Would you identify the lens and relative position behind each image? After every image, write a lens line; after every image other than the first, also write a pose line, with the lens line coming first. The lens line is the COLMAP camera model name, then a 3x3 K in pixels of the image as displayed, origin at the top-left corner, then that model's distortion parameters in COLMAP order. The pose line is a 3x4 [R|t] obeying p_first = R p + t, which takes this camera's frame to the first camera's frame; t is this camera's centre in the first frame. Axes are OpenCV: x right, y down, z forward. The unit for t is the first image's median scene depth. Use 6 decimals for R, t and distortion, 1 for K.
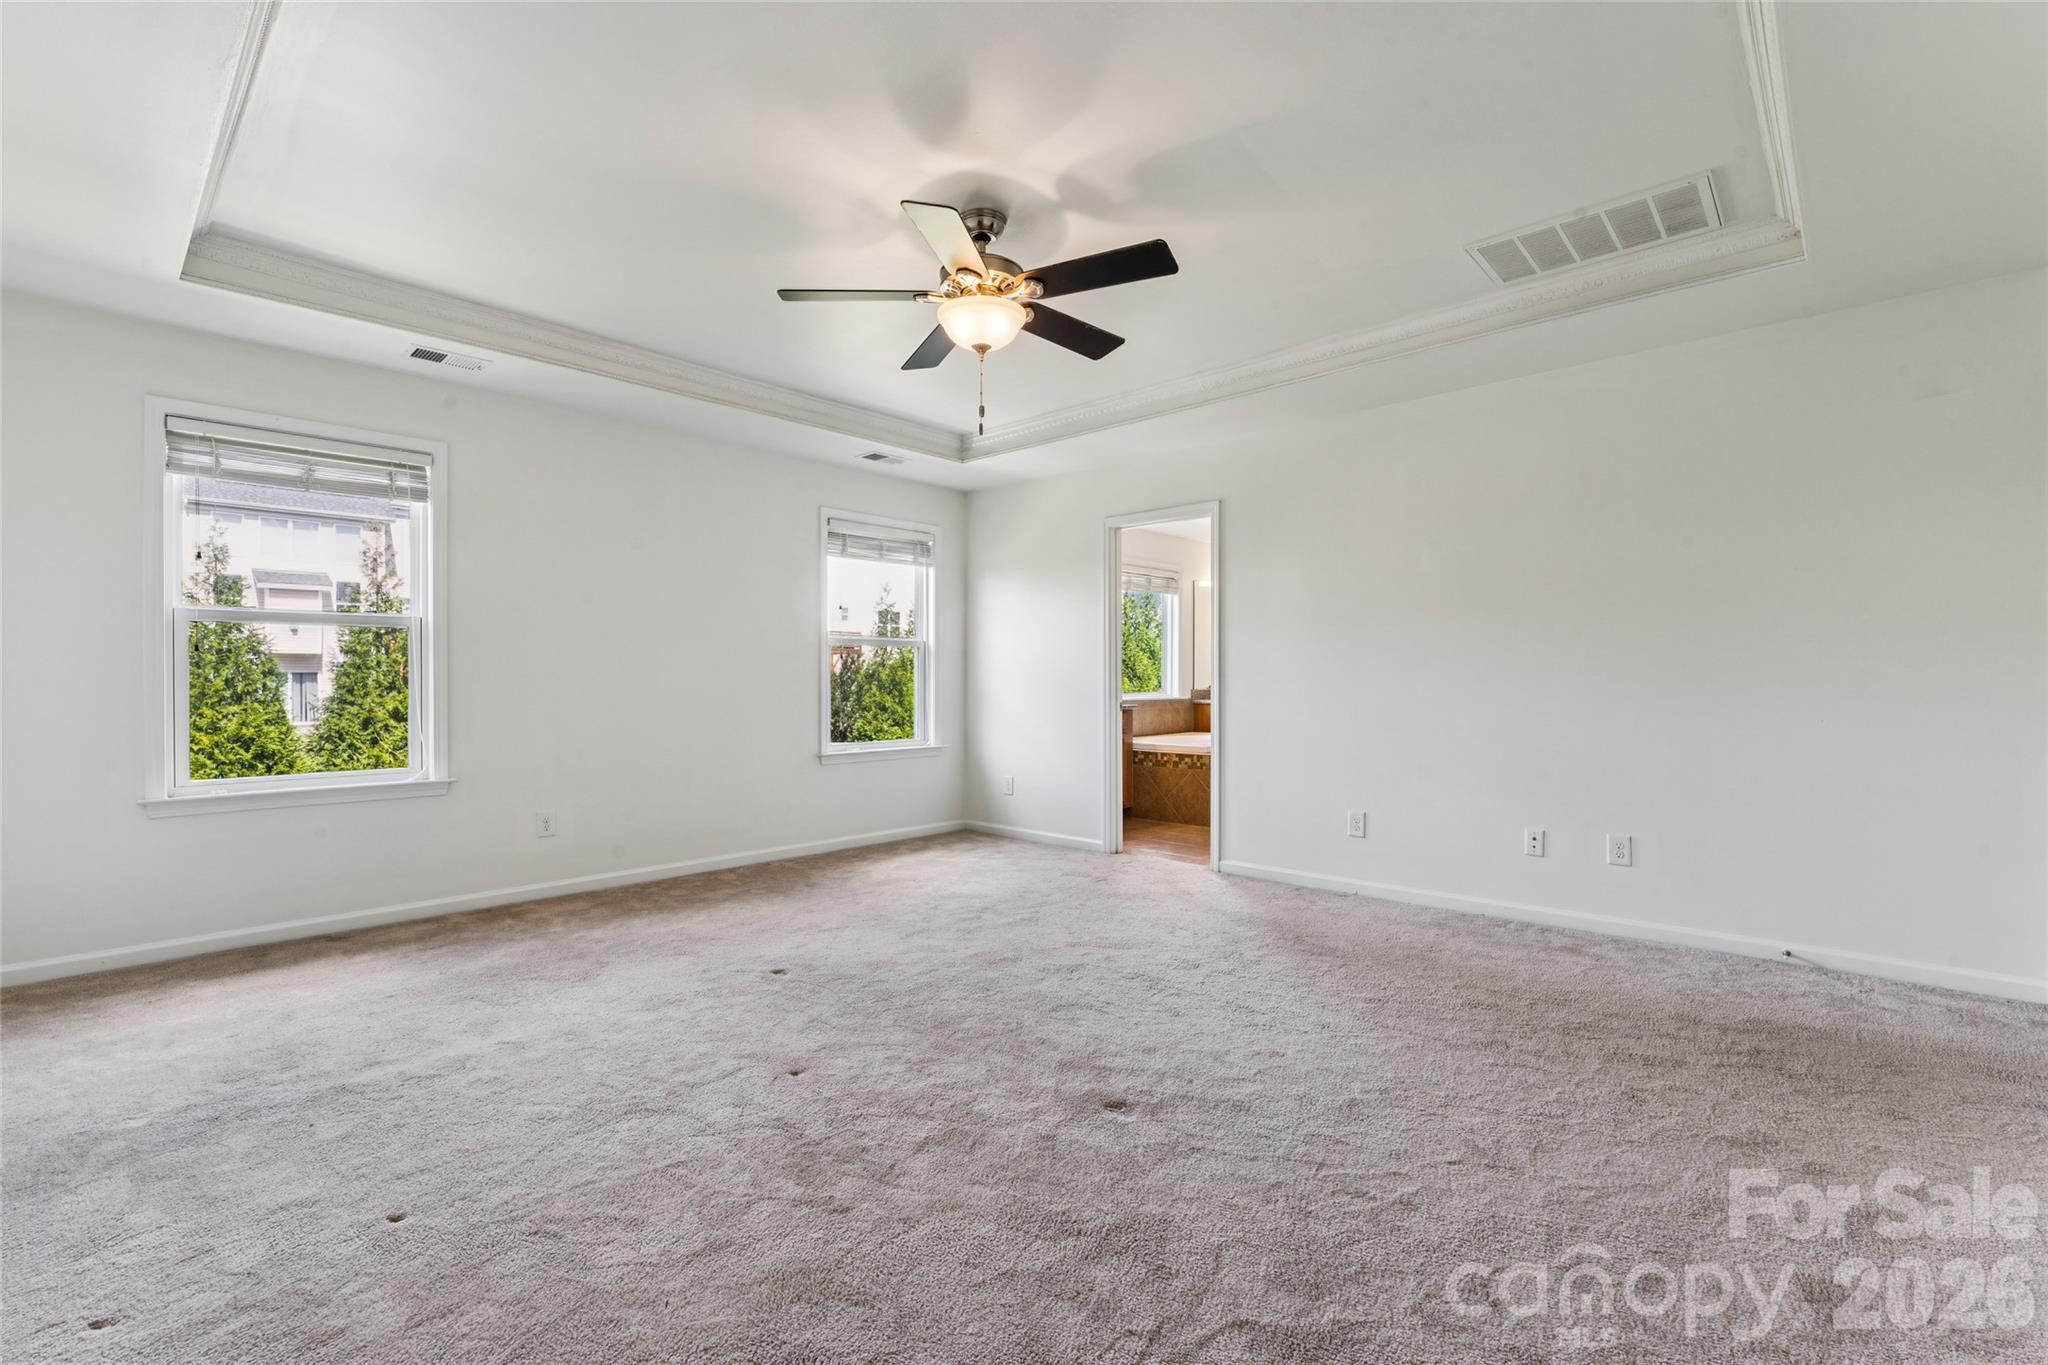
lens RADIAL K [[906.7, 0, 1012.1], [0, 906.7, 681.9], [0, 0, 1]] dist [-0.005313, -0.000380]
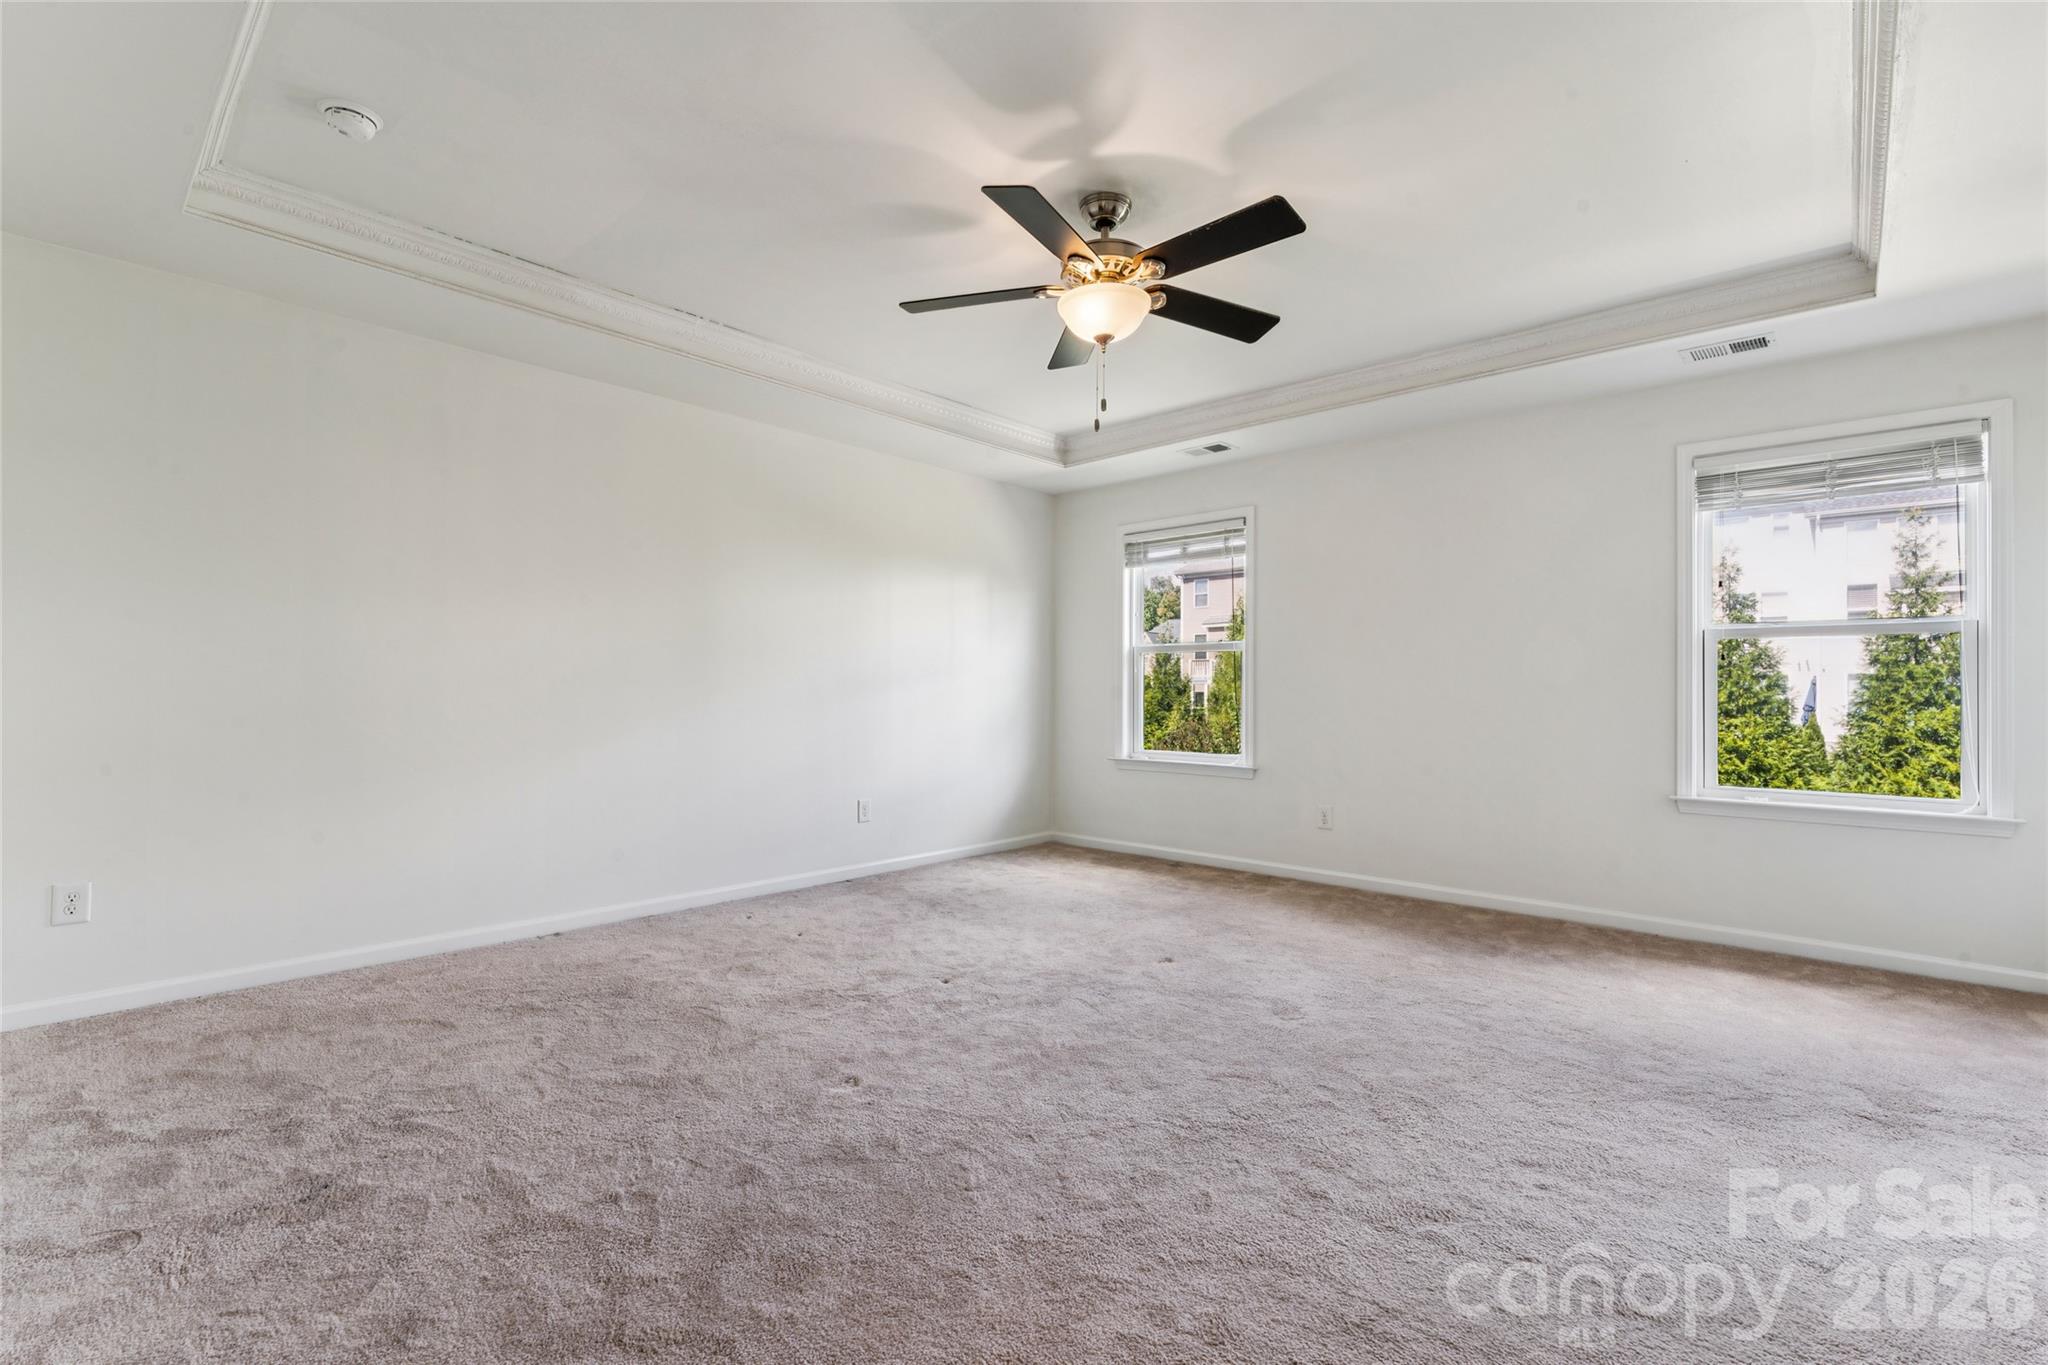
lens RADIAL K [[906.7, 0, 1012.1], [0, 906.7, 681.9], [0, 0, 1]] dist [-0.005313, -0.000380]
pose [[0.015543, -0.009096, -0.999838, 0.156953], [-0.006912, 0.999934, -0.009204, 0.000237], [0.999855, 0.007054, 0.015479, 0.153187]]
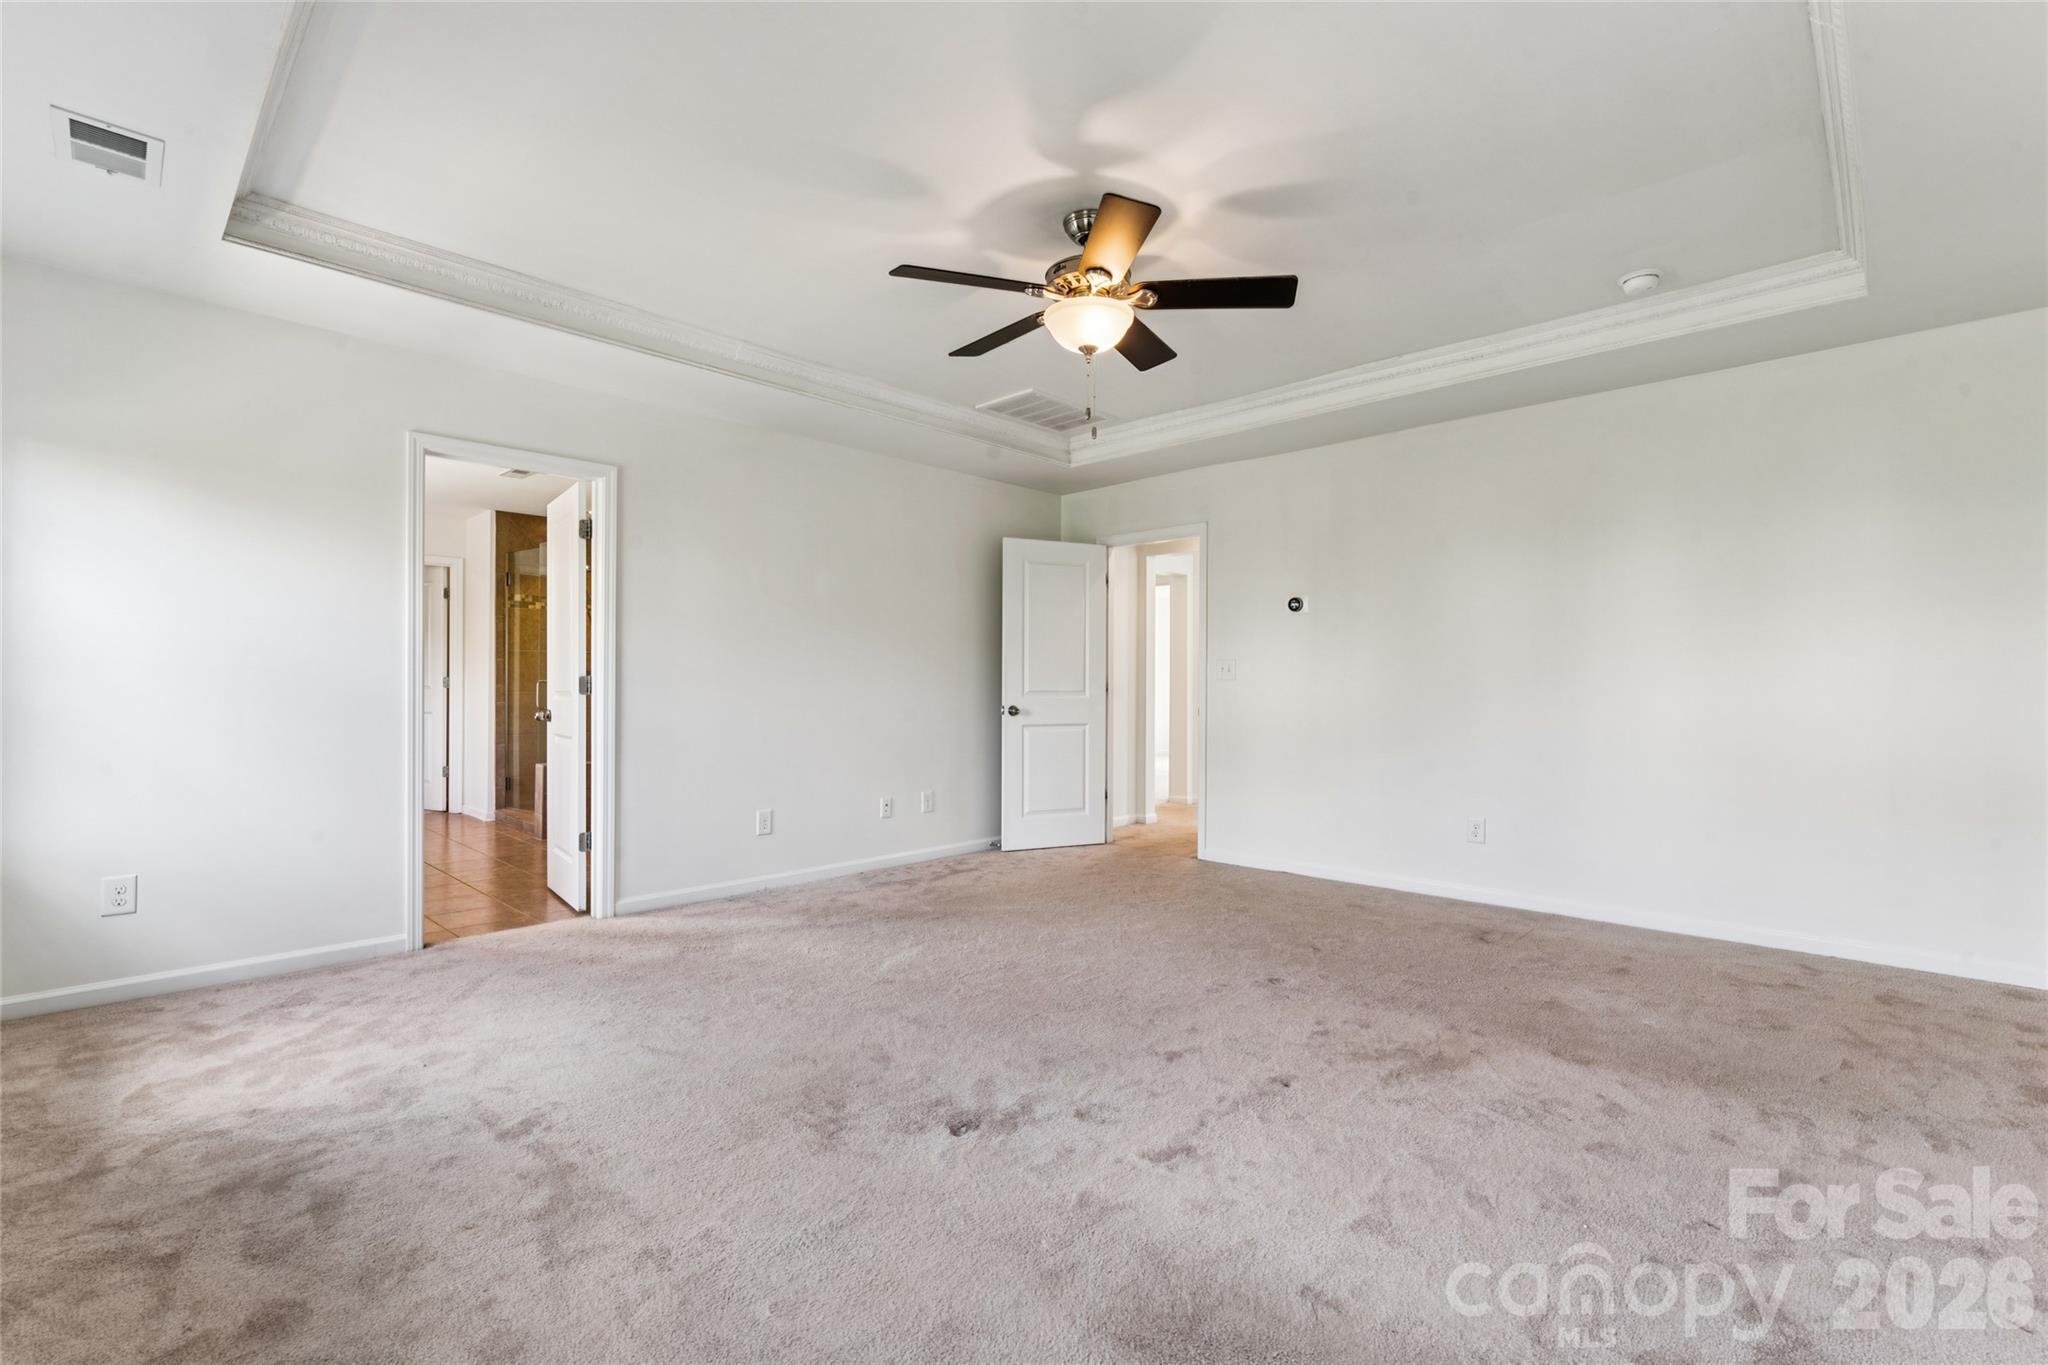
lens RADIAL K [[906.7, 0, 1012.1], [0, 906.7, 681.9], [0, 0, 1]] dist [-0.005313, -0.000380]
pose [[0.011596, 0.002837, 0.999929, -0.175589], [-0.002489, 0.999993, -0.002808, -0.000518], [-0.999930, -0.002457, 0.011603, 0.184009]]
